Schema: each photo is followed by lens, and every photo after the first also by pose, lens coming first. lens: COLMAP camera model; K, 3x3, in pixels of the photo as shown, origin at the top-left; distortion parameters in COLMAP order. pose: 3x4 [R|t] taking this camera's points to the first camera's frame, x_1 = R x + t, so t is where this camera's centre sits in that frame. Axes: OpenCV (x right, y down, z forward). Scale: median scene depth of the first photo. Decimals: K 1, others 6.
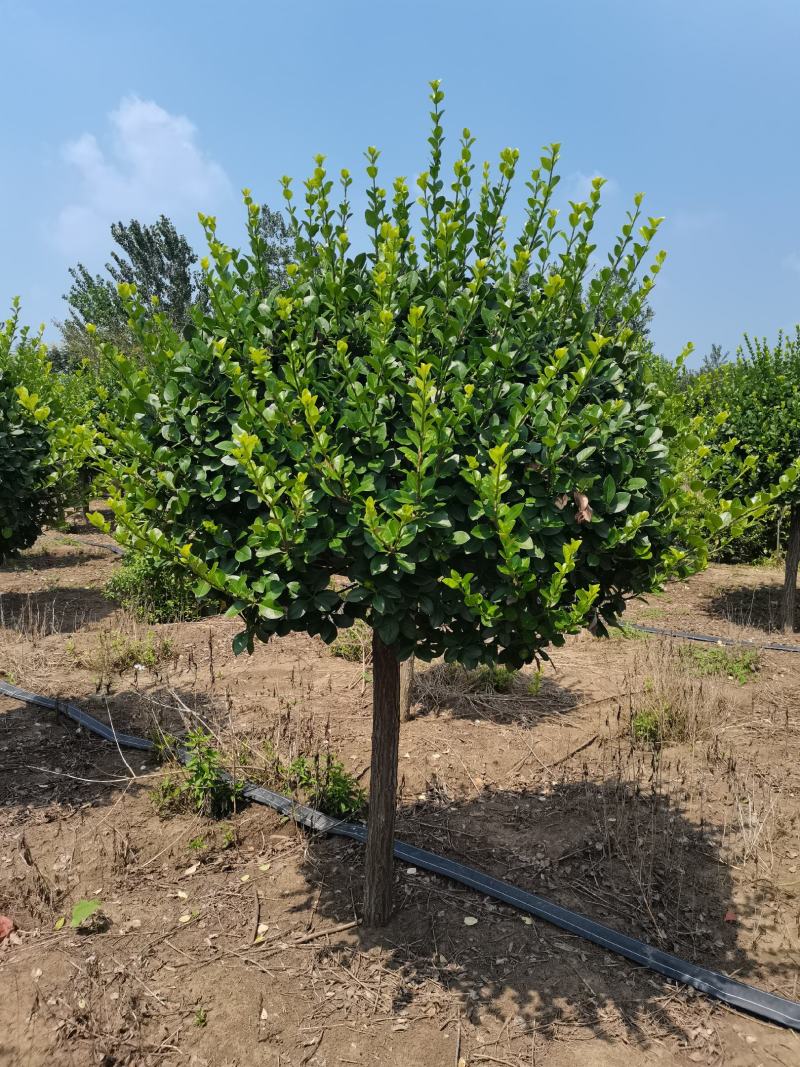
lens RADIAL K [[813.3, 0, 400.0], [0, 813.3, 533.5], [0, 0, 1]] dist [0.043421, -0.030238]
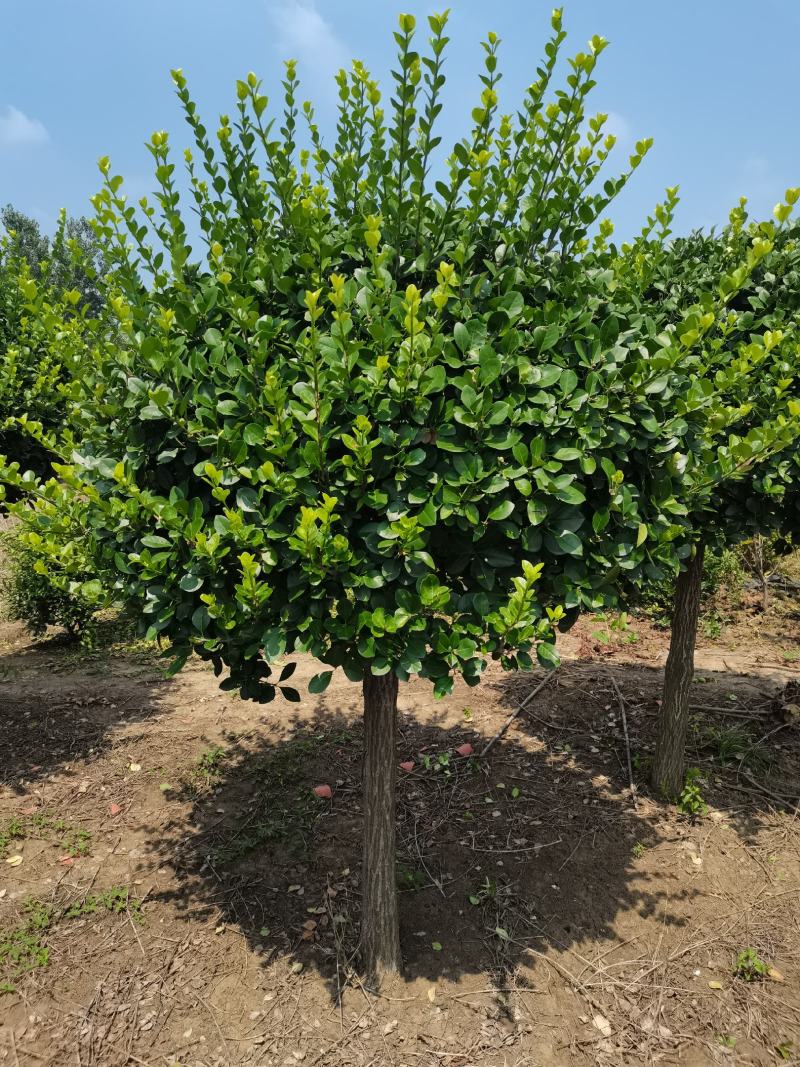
lens RADIAL K [[813.3, 0, 400.0], [0, 813.3, 533.5], [0, 0, 1]] dist [0.043421, -0.030238]
pose [[0.831689, -0.110359, 0.544165, 0.333718], [0.088788, 0.993871, 0.065860, -0.098558], [-0.548097, -0.006459, 0.836390, 0.763208]]
